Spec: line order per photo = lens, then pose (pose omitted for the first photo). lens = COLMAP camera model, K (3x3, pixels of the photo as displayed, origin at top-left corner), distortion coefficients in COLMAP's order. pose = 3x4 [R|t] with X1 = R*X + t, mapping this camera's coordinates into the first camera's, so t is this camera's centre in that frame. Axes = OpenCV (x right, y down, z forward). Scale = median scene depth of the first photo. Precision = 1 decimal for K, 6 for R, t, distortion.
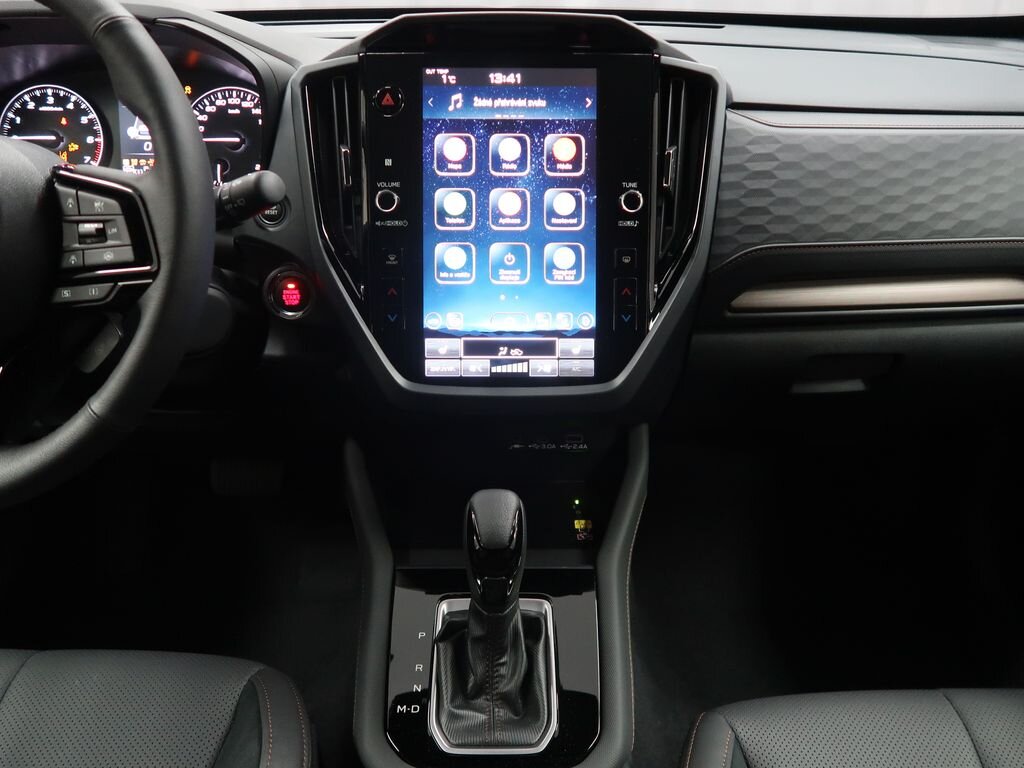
lens RADIAL K [[814.4, 0, 512.0], [0, 814.4, 384.0], [0, 0, 1]] dist [-0.005127, 0.002871]
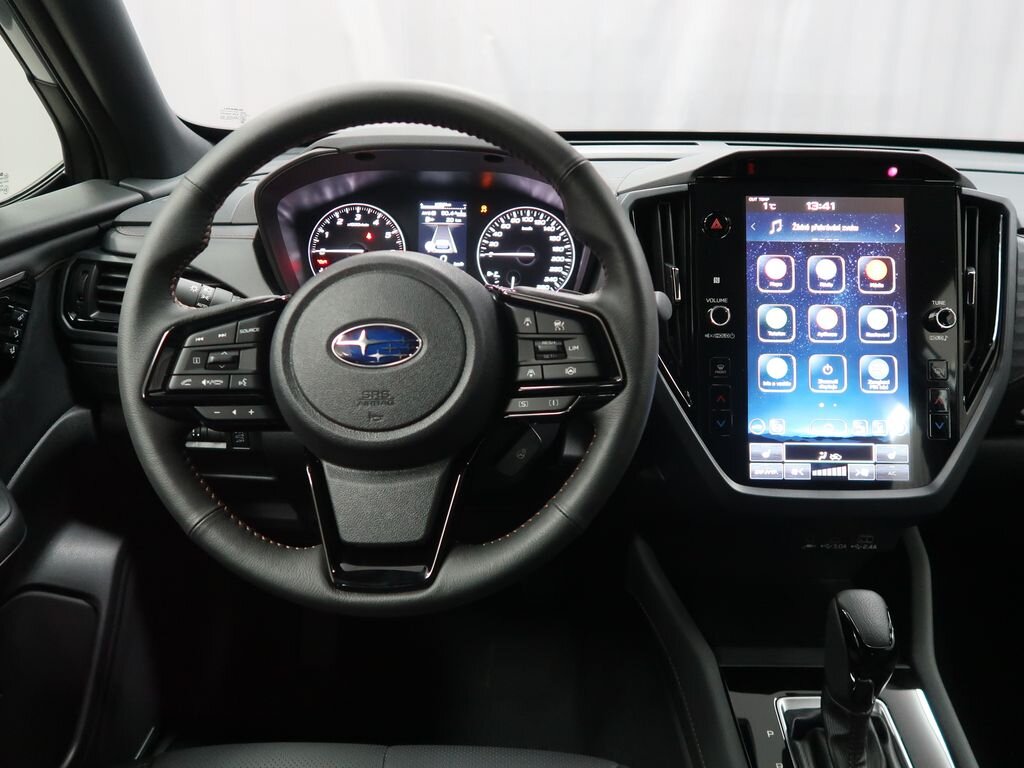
lens RADIAL K [[814.4, 0, 512.0], [0, 814.4, 384.0], [0, 0, 1]] dist [-0.005127, 0.002871]
pose [[0.999934, 0.009712, -0.006208, -0.411981], [-0.010316, 0.994289, -0.106219, -0.016507], [0.005141, 0.106276, 0.994323, -0.065273]]
